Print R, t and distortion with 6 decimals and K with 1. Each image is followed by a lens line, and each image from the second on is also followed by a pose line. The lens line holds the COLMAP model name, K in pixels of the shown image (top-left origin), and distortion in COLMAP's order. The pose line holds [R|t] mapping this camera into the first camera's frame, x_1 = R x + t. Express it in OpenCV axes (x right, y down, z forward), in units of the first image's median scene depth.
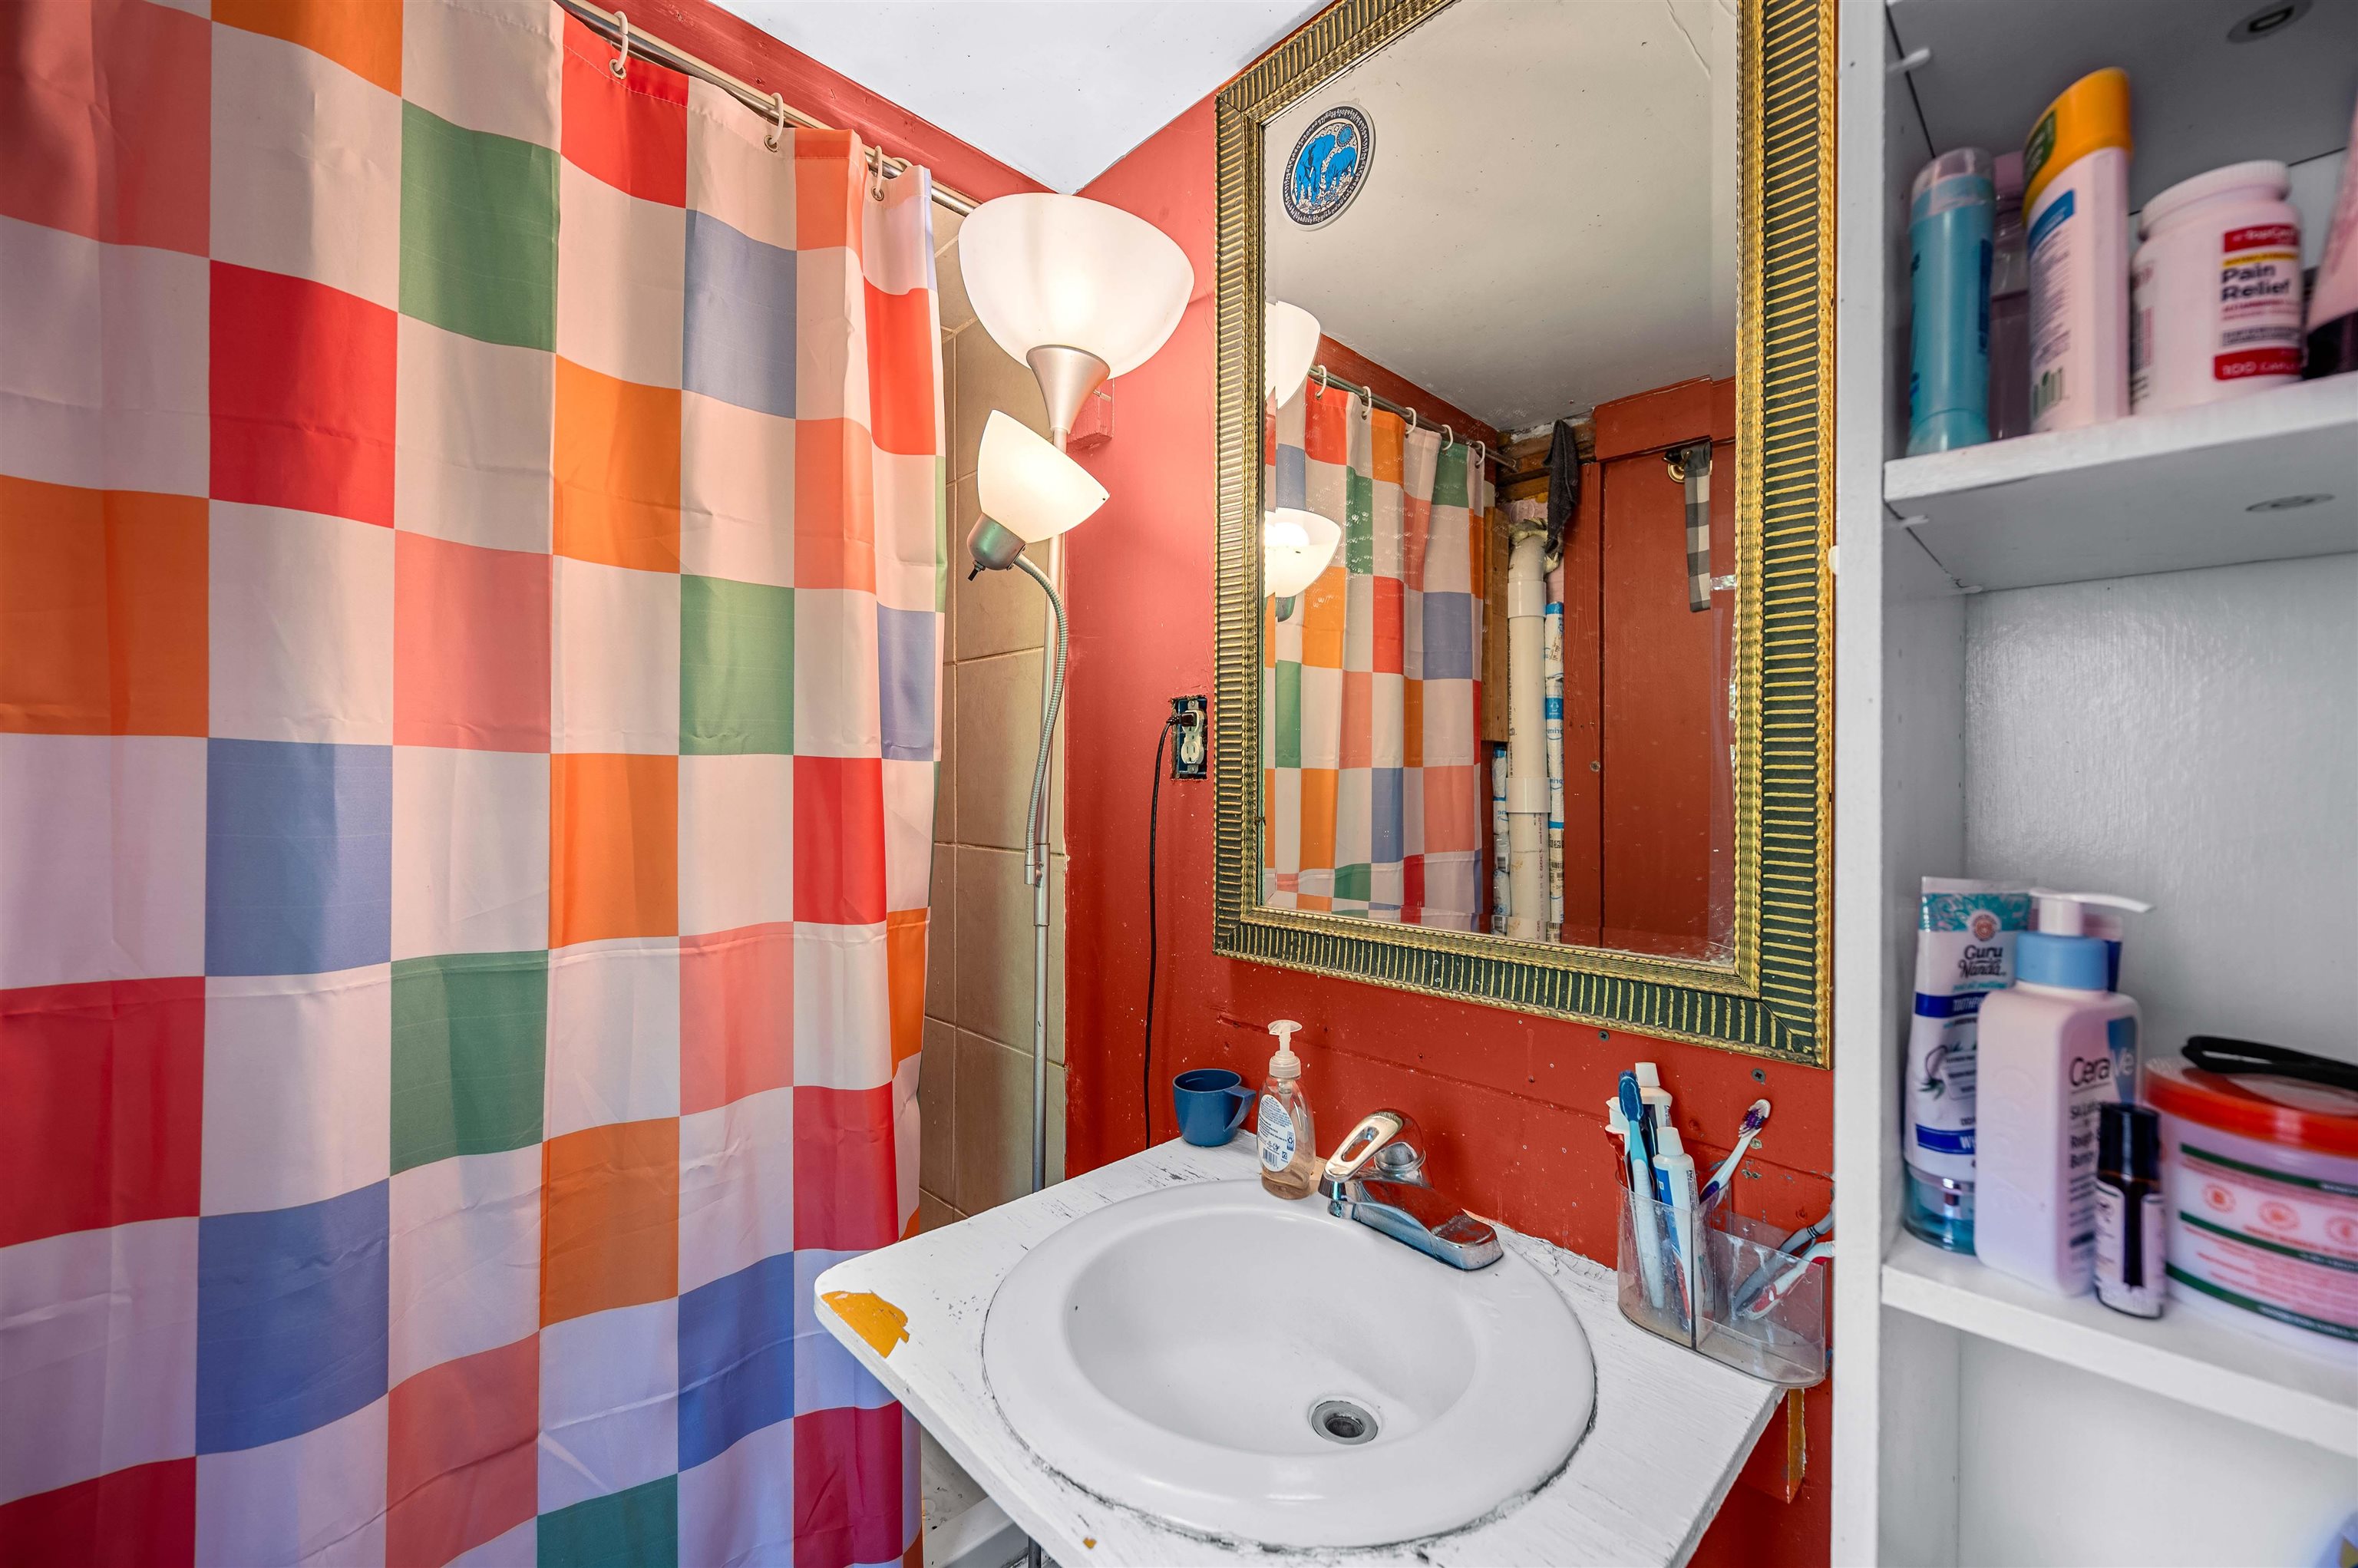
lens RADIAL K [[933.6, 0, 1183.4], [0, 933.6, 787.6], [0, 0, 1]] dist [-0.004375, 0.000616]
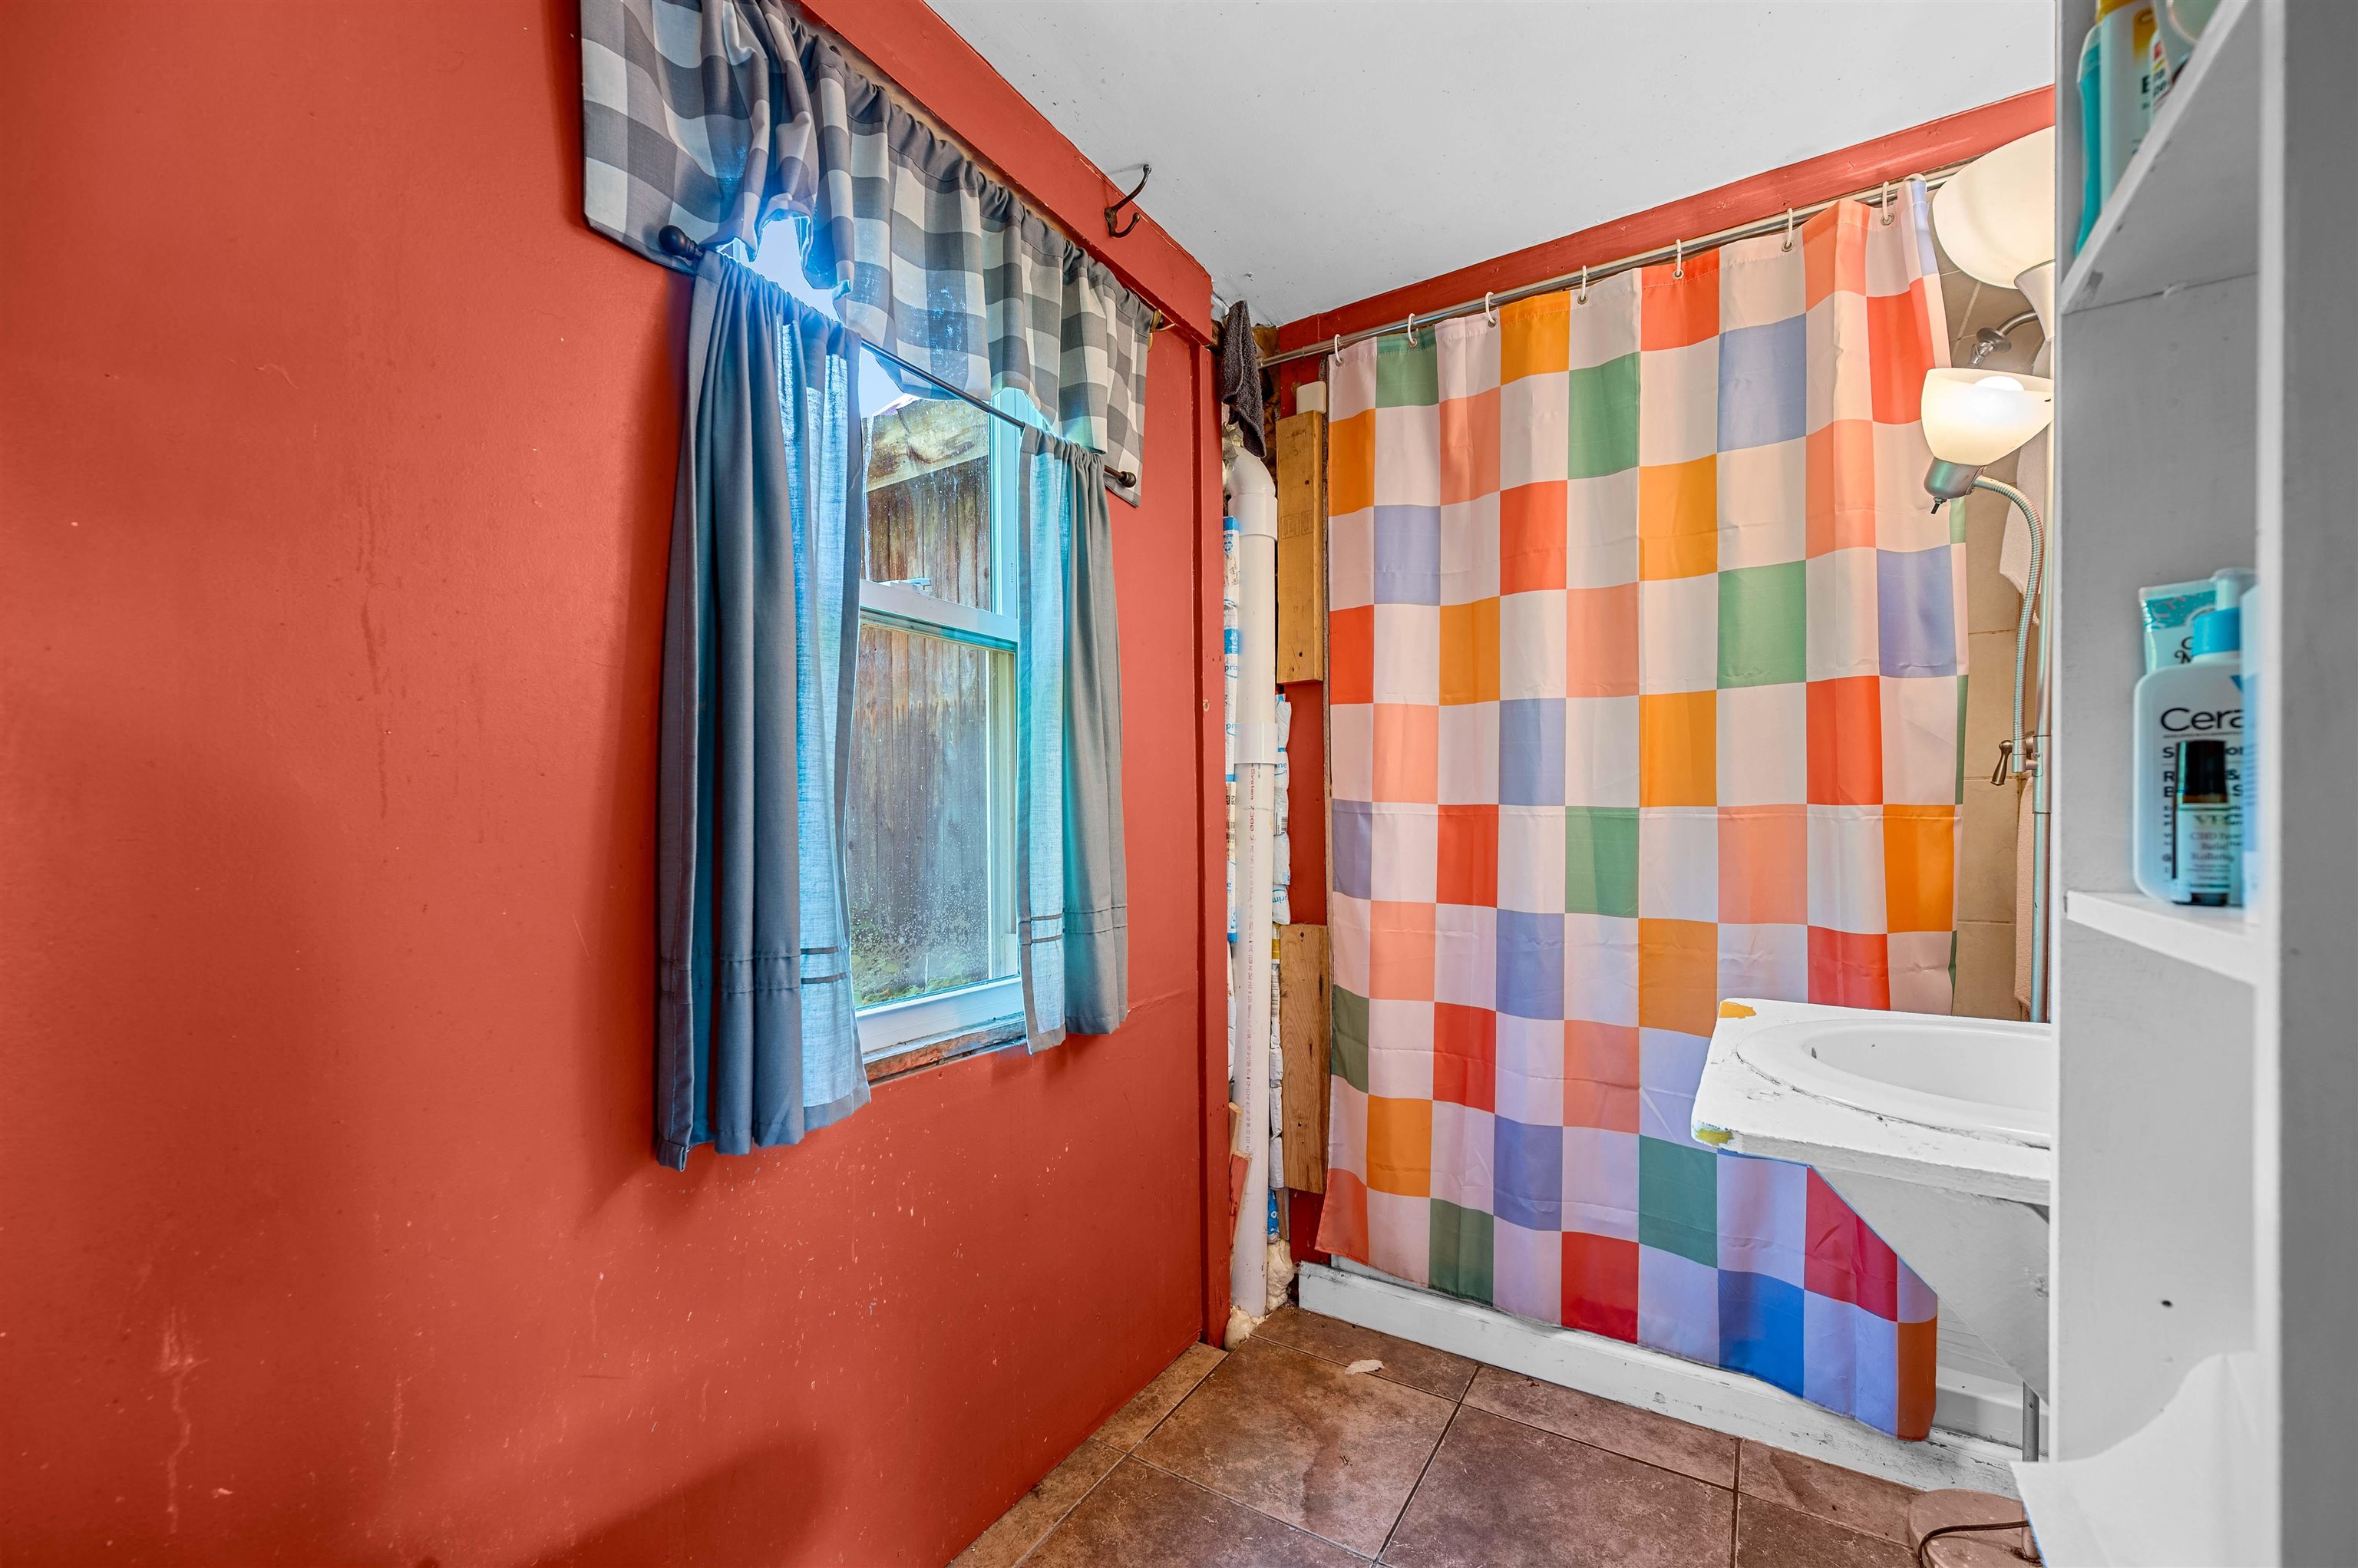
lens RADIAL K [[933.6, 0, 1177.0], [0, 933.6, 809.4], [0, 0, 1]] dist [-0.004375, 0.000616]
pose [[0.236419, -0.008151, -0.971617, 0.758967], [0.001826, 0.999967, -0.007944, 0.176902], [0.971650, 0.000104, 0.236426, -0.239527]]
